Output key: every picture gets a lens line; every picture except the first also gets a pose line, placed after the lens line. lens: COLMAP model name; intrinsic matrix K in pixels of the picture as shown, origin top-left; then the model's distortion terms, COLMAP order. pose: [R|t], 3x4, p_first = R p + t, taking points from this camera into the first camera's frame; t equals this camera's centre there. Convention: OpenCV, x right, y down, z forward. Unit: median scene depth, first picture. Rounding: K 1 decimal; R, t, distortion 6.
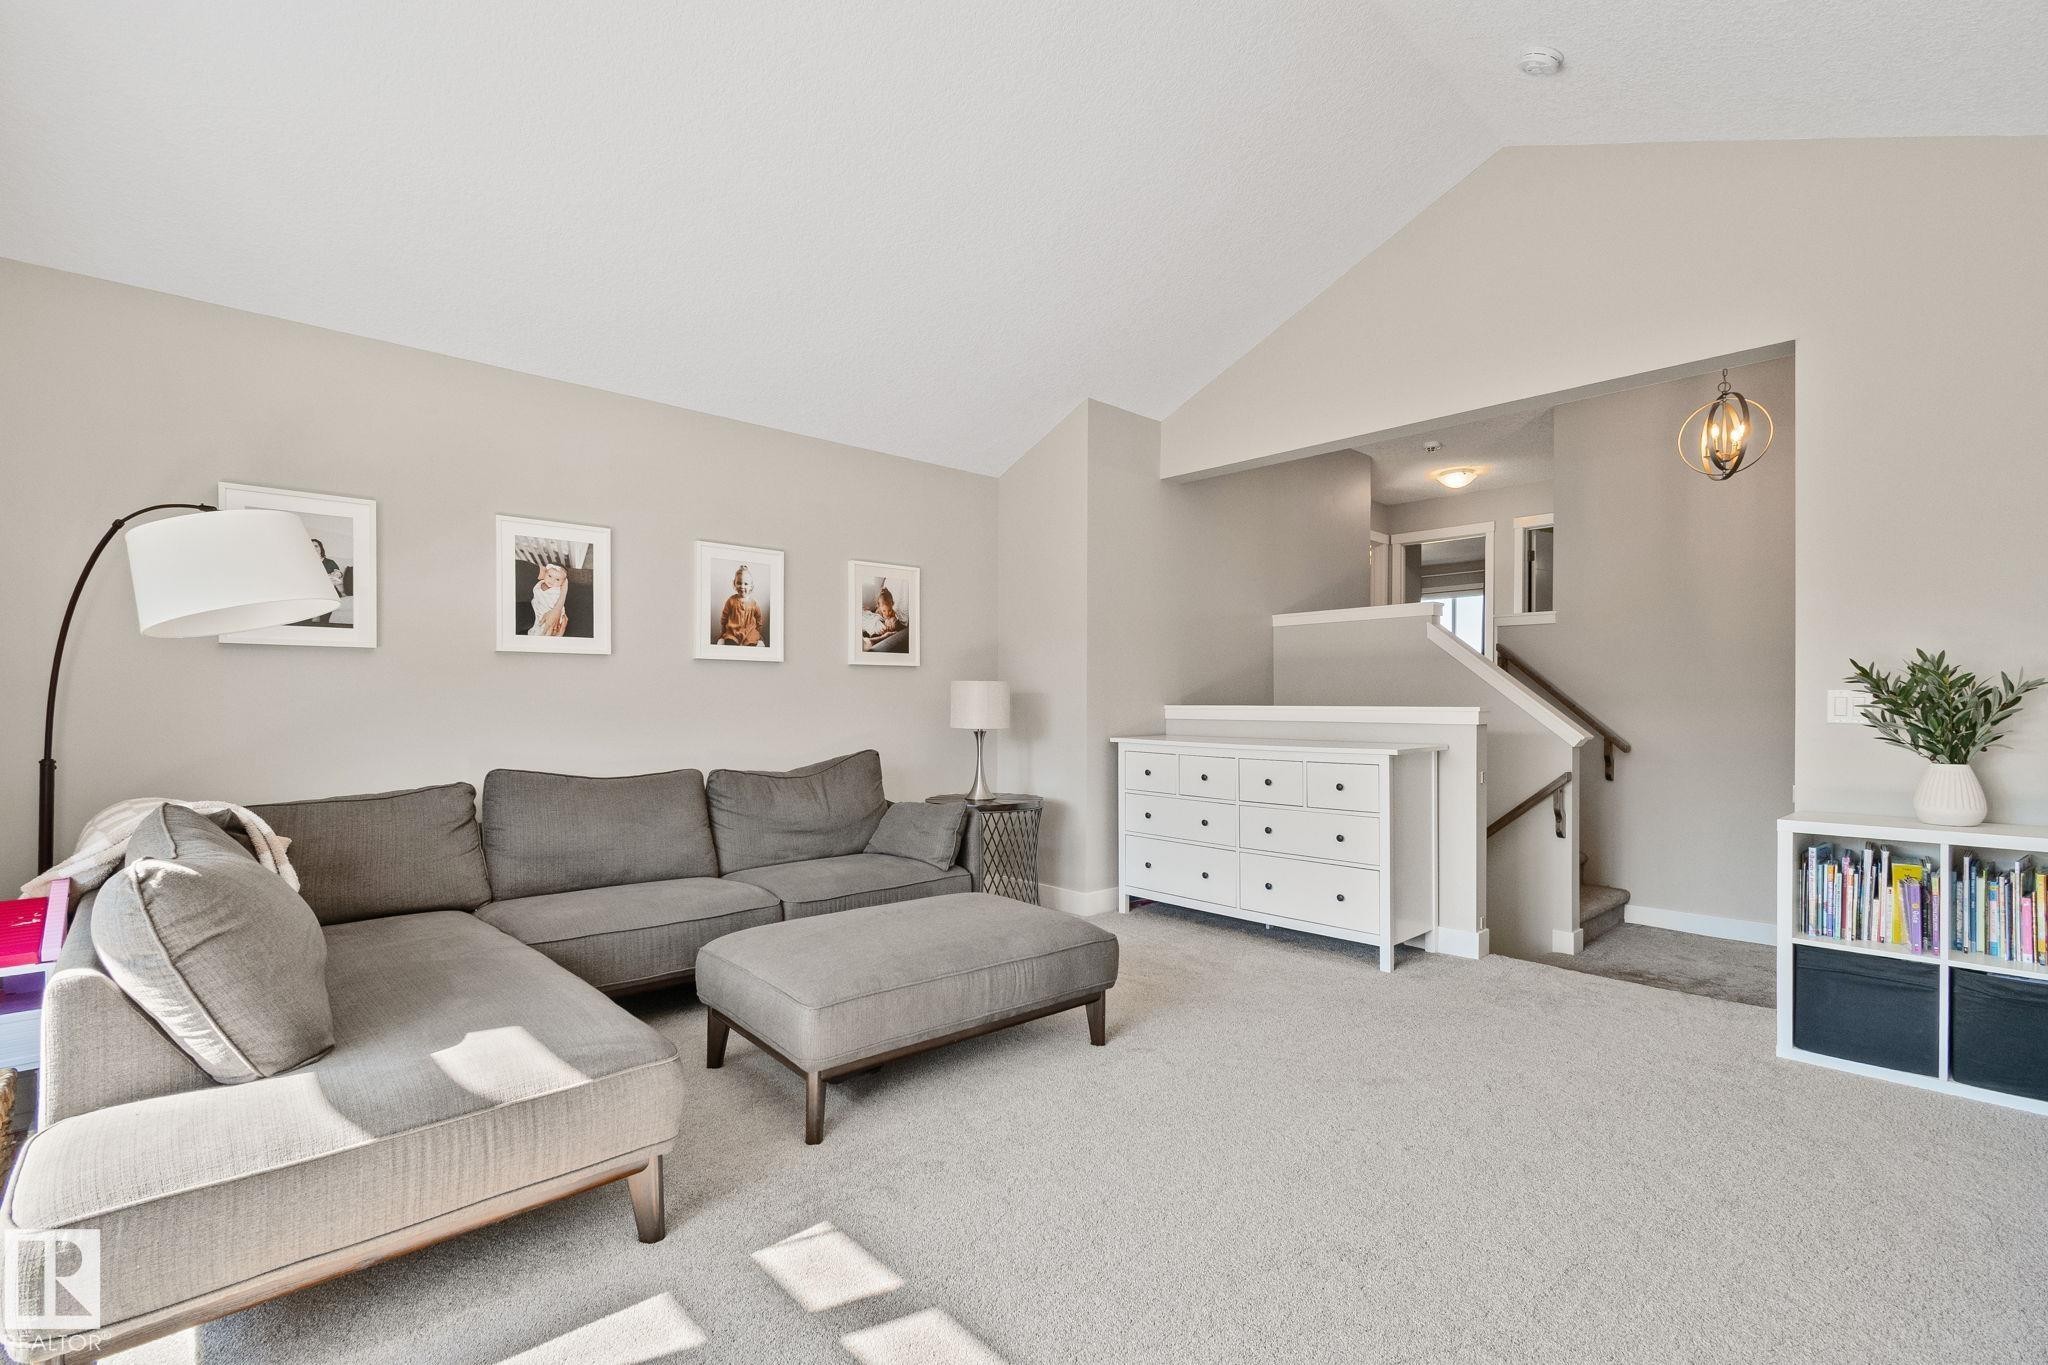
lens RADIAL K [[930.1, 0, 1055.5], [0, 930.1, 707.0], [0, 0, 1]] dist [0.002787, -0.002386]
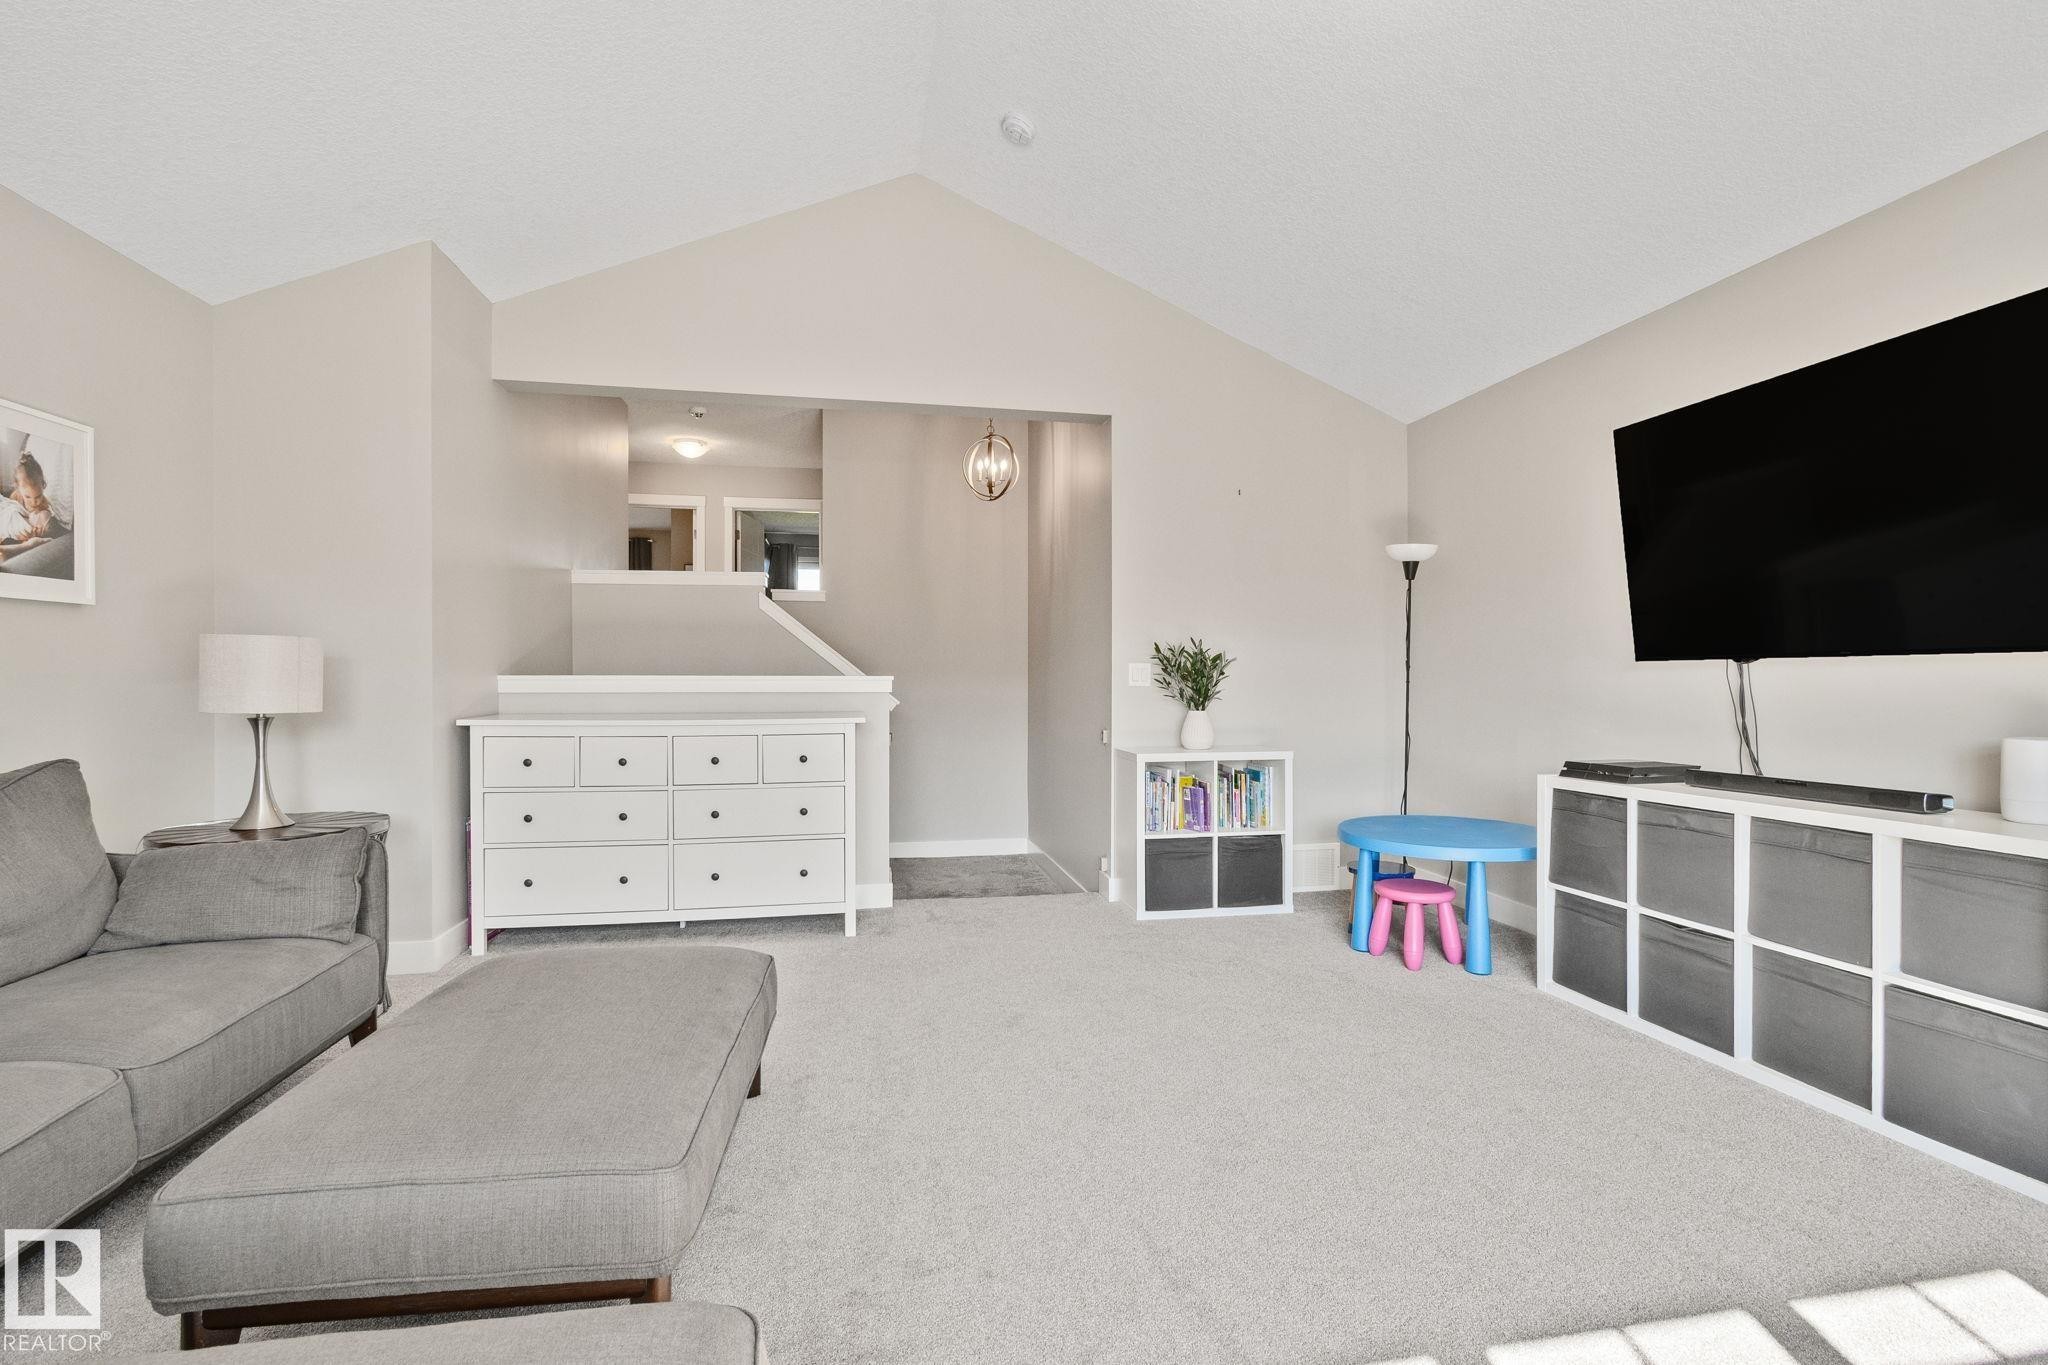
lens RADIAL K [[930.1, 0, 1024.2], [0, 930.1, 688.4], [0, 0, 1]] dist [0.002787, -0.002386]
pose [[0.541993, -0.012599, 0.840289, -0.321644], [0.003925, 0.999915, 0.012461, 0.001284], [-0.840374, -0.003456, 0.541996, 0.236967]]
